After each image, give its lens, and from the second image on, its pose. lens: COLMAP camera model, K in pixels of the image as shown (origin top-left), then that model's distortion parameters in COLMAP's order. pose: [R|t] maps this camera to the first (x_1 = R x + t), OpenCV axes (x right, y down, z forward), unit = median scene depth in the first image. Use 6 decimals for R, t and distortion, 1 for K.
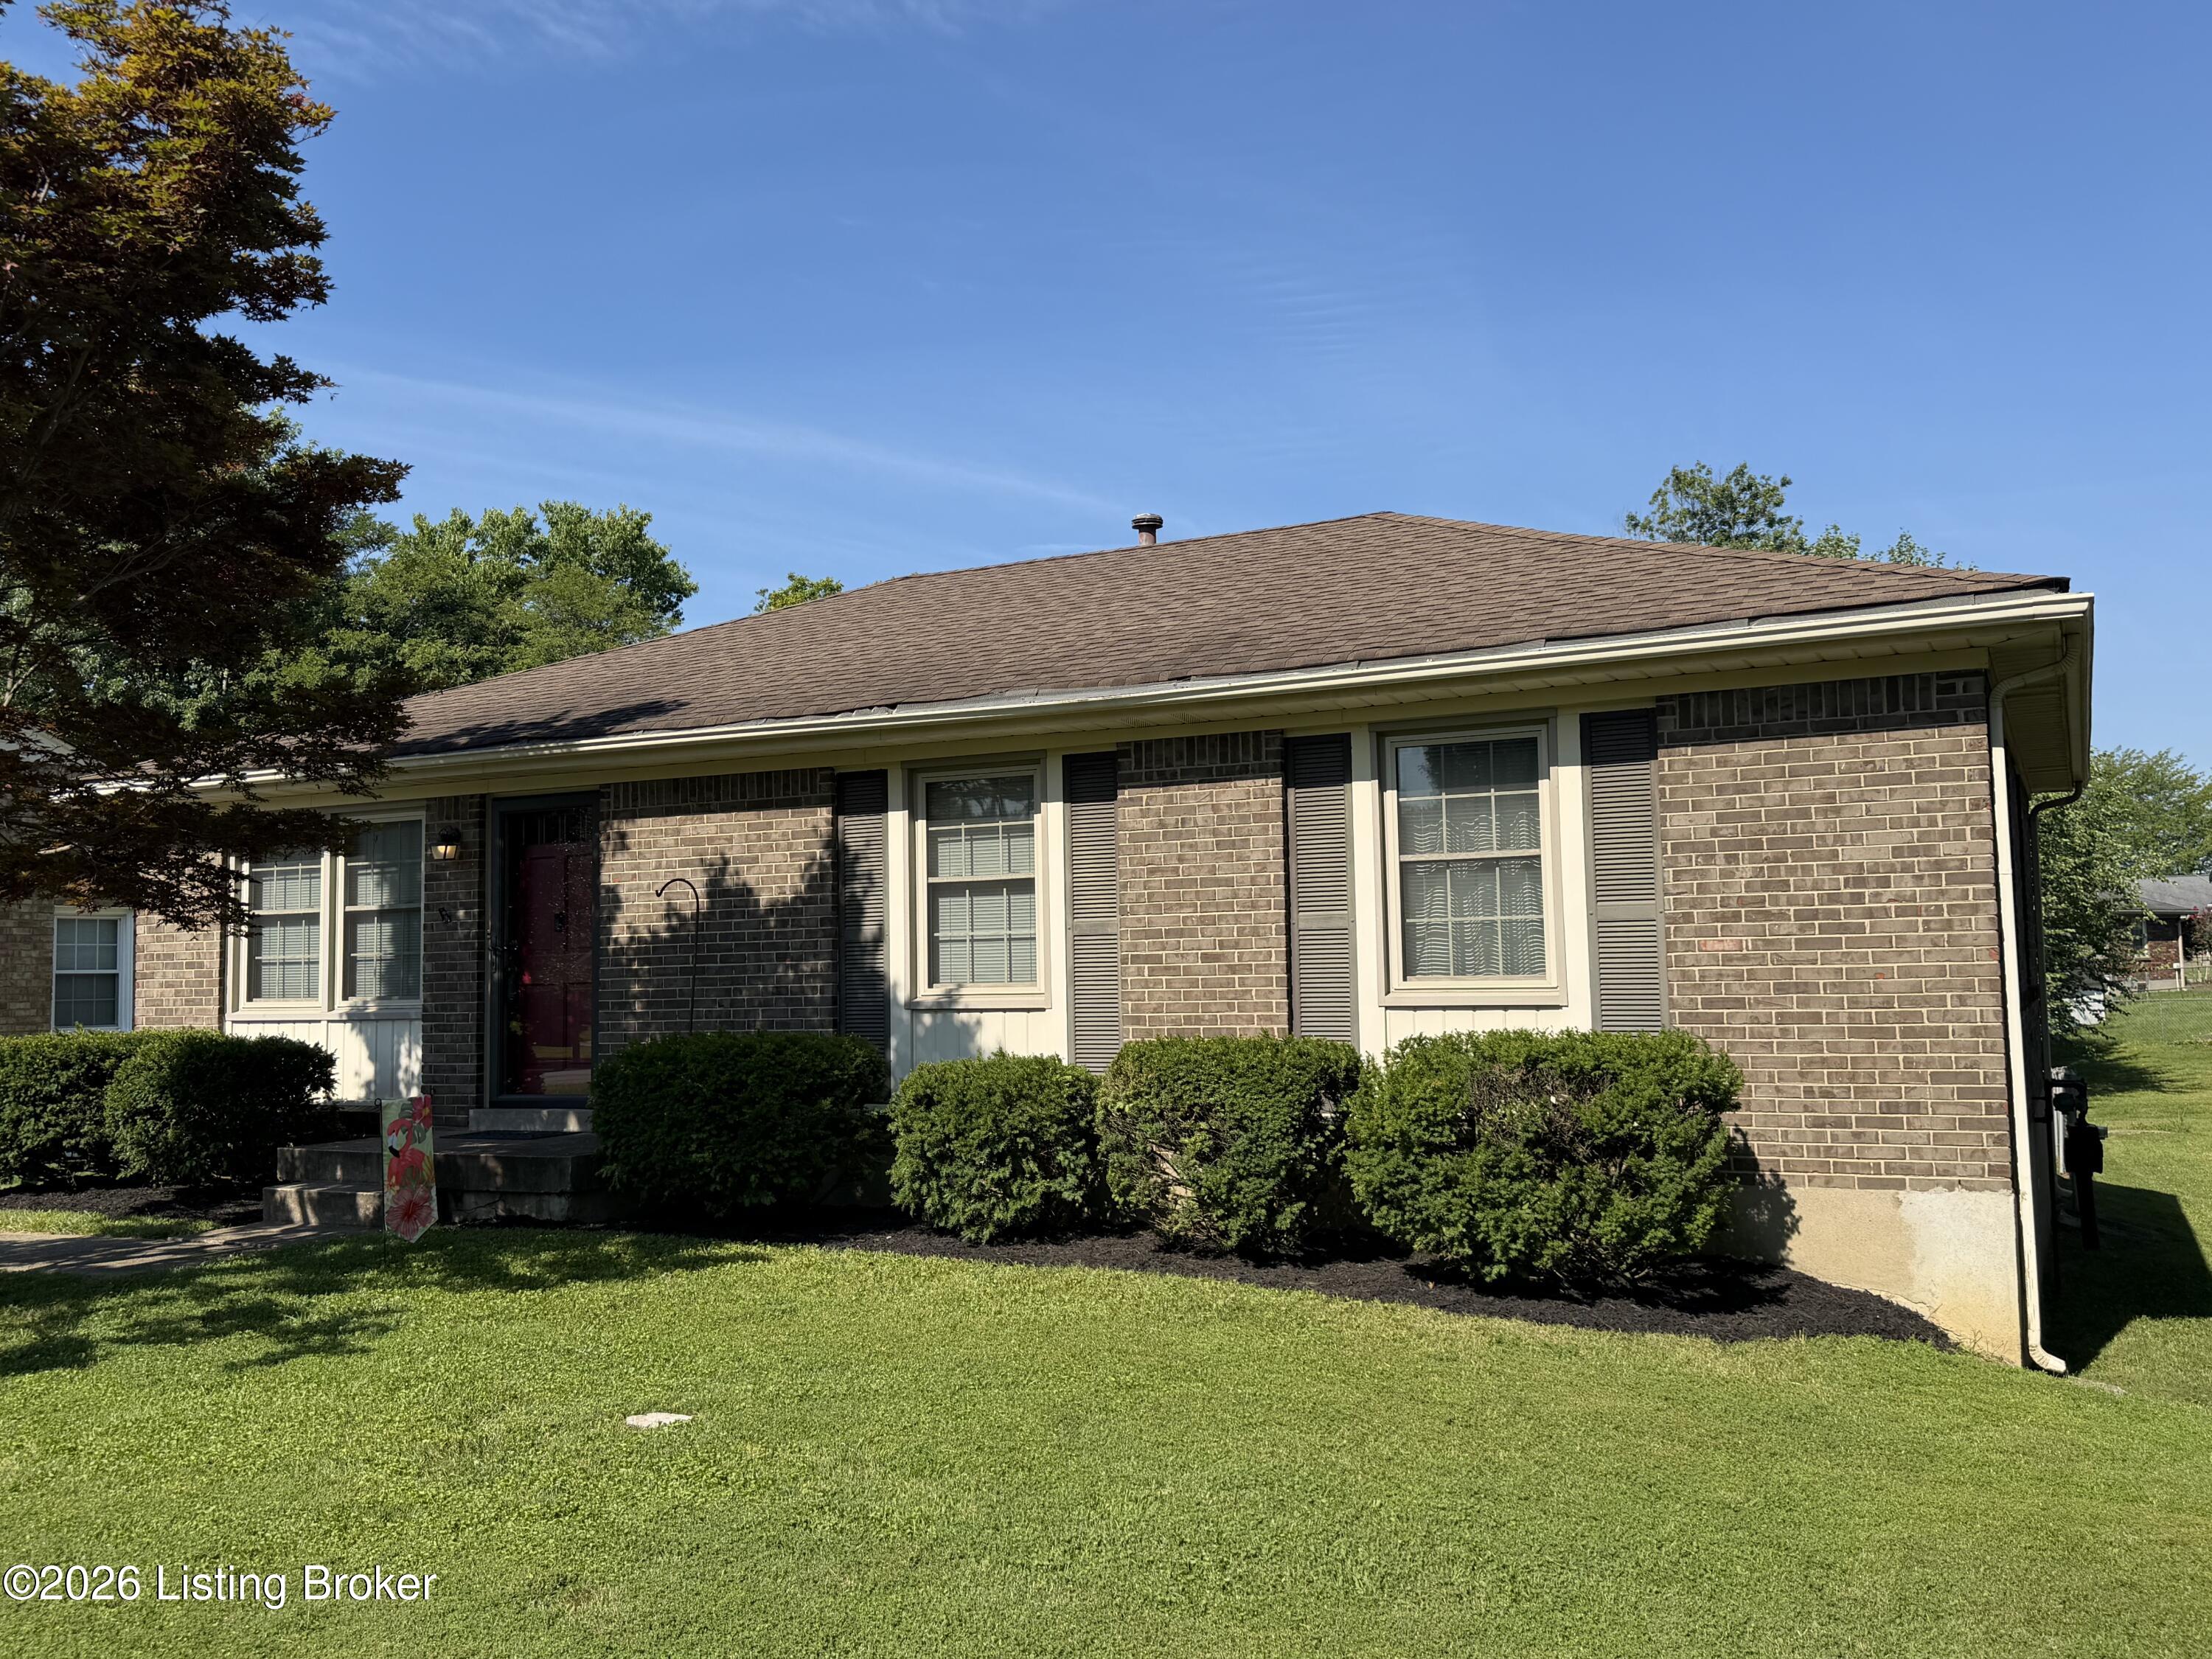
lens RADIAL K [[1897.7, 0, 1112.1], [0, 1897.7, 814.0], [0, 0, 1]] dist [0.078297, -0.078362]
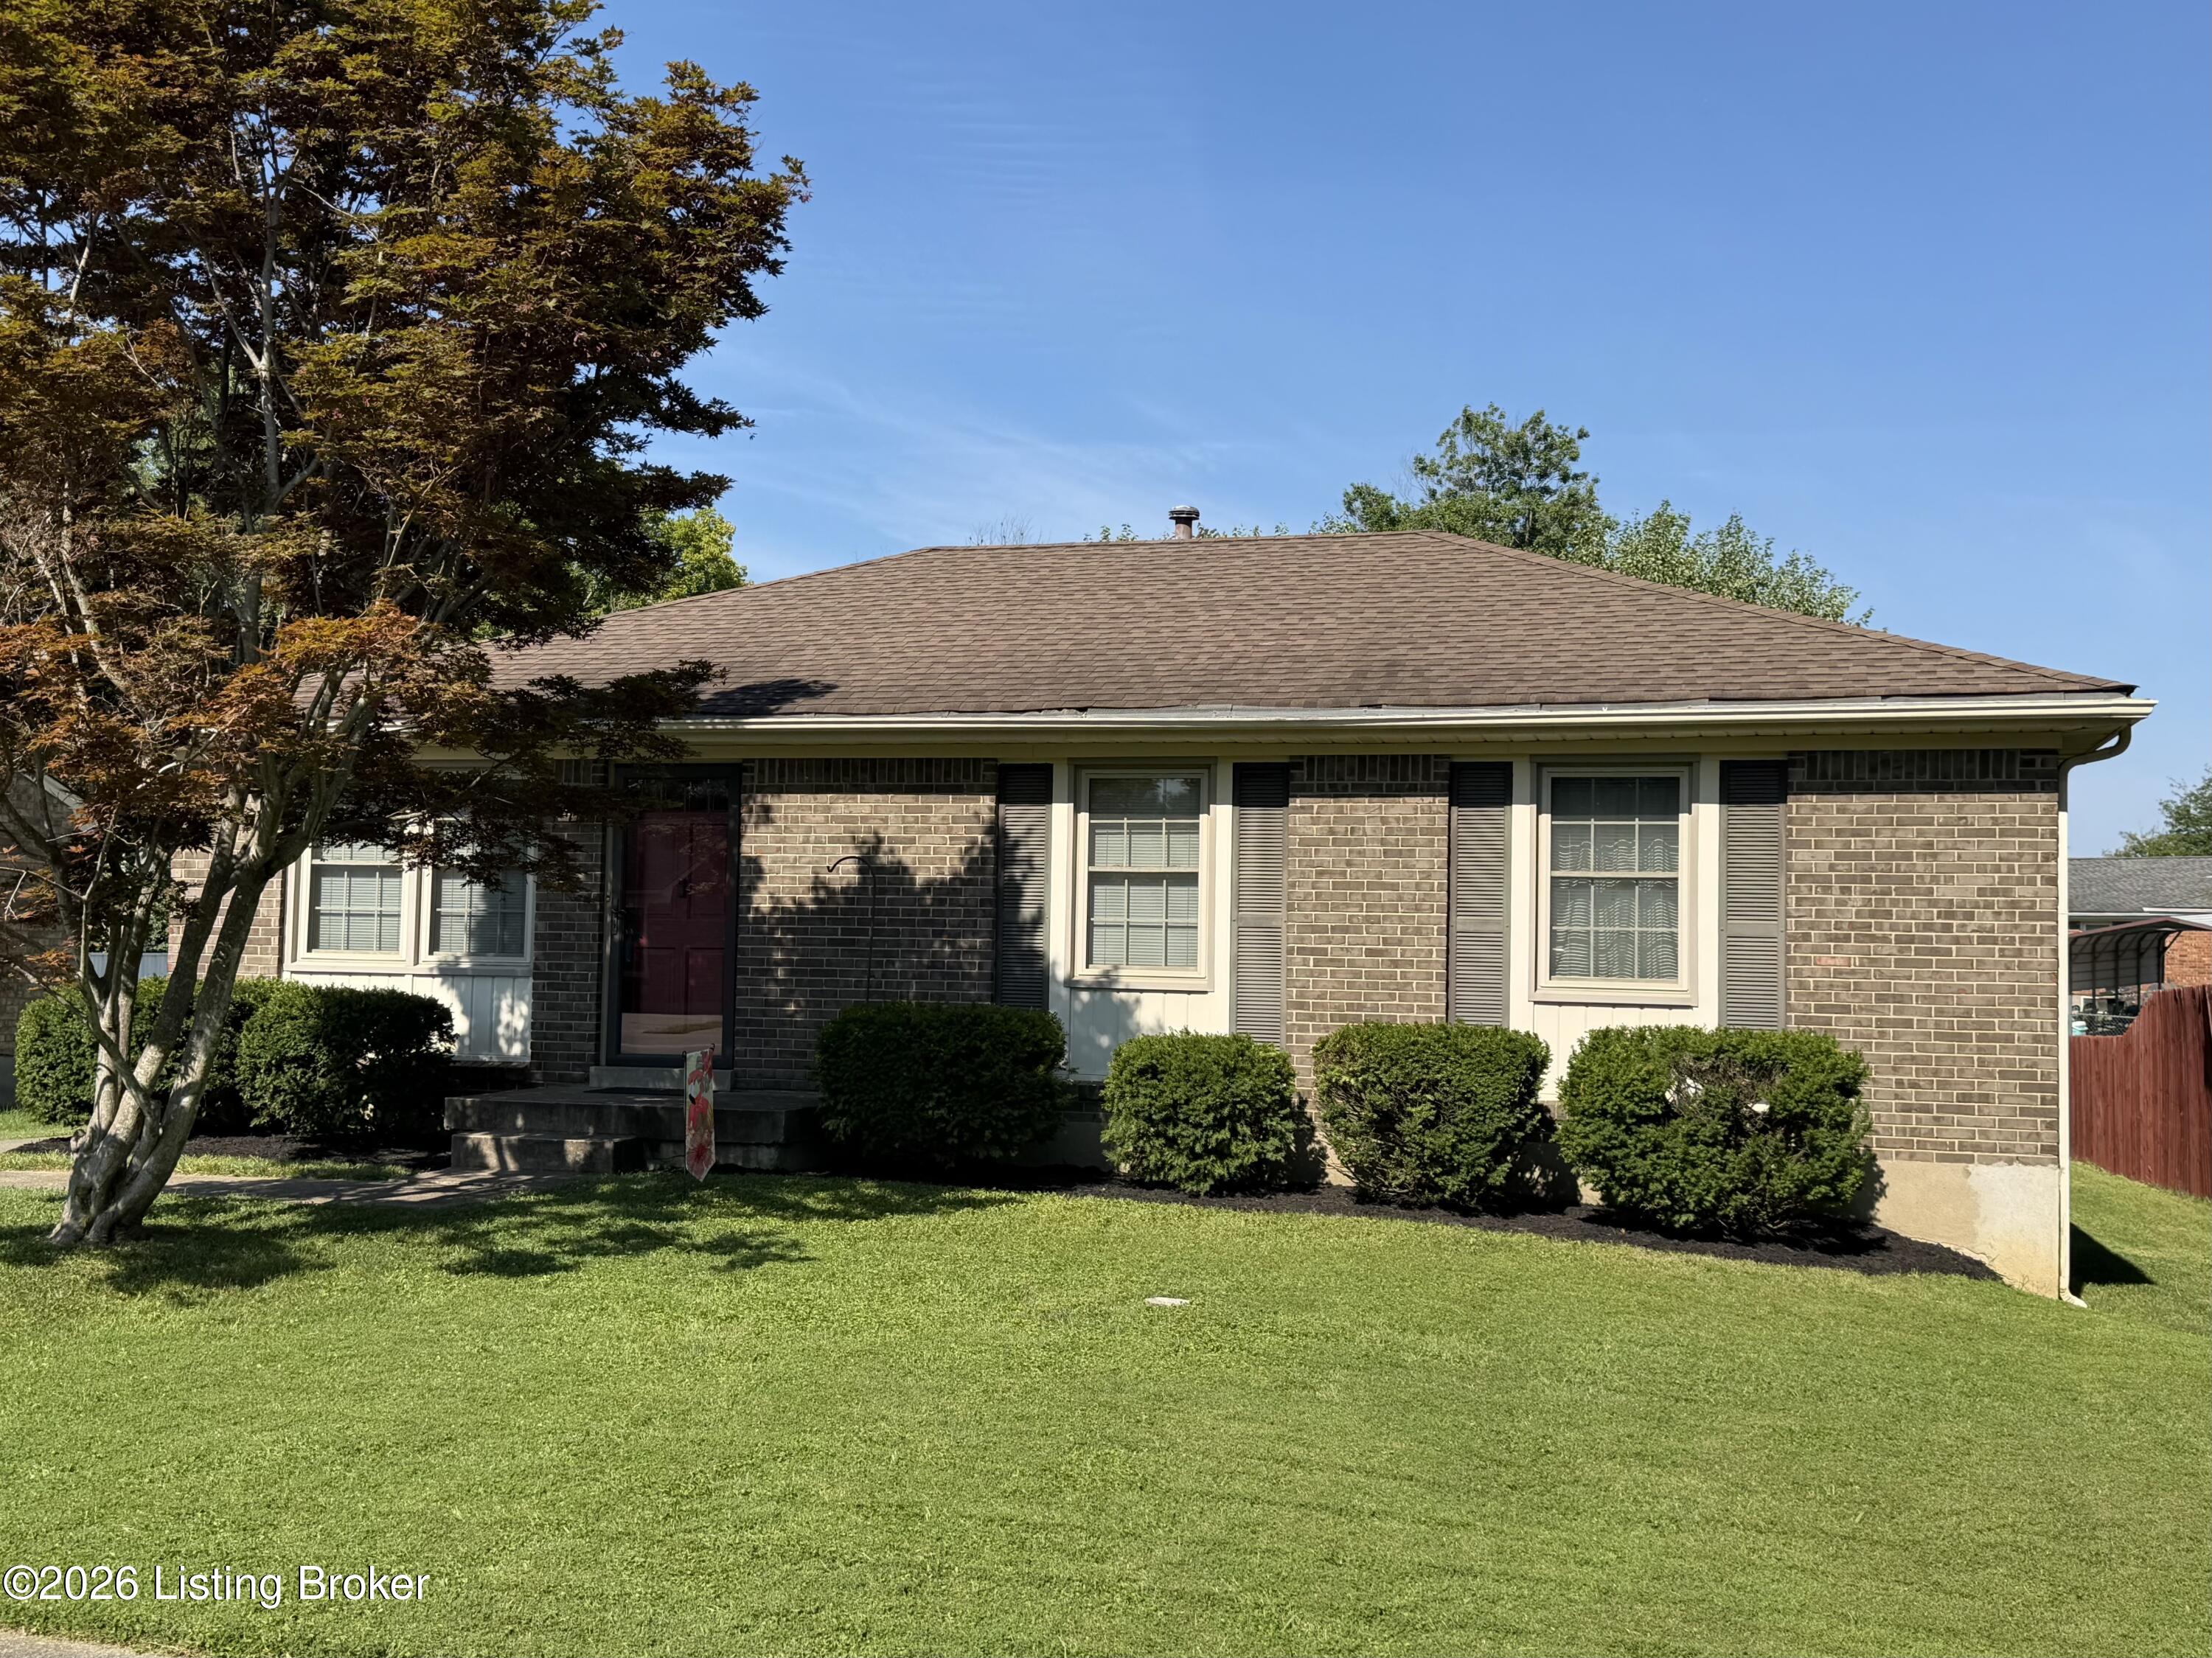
lens RADIAL K [[2286.2, 0, 1108.0], [0, 2286.2, 824.9], [0, 0, 1]] dist [0.081936, 0.000000]
pose [[0.983039, 0.047750, 0.177071, -0.350891], [-0.053572, 0.998165, 0.028239, -0.030285], [-0.175397, -0.037246, 0.983793, -0.312910]]
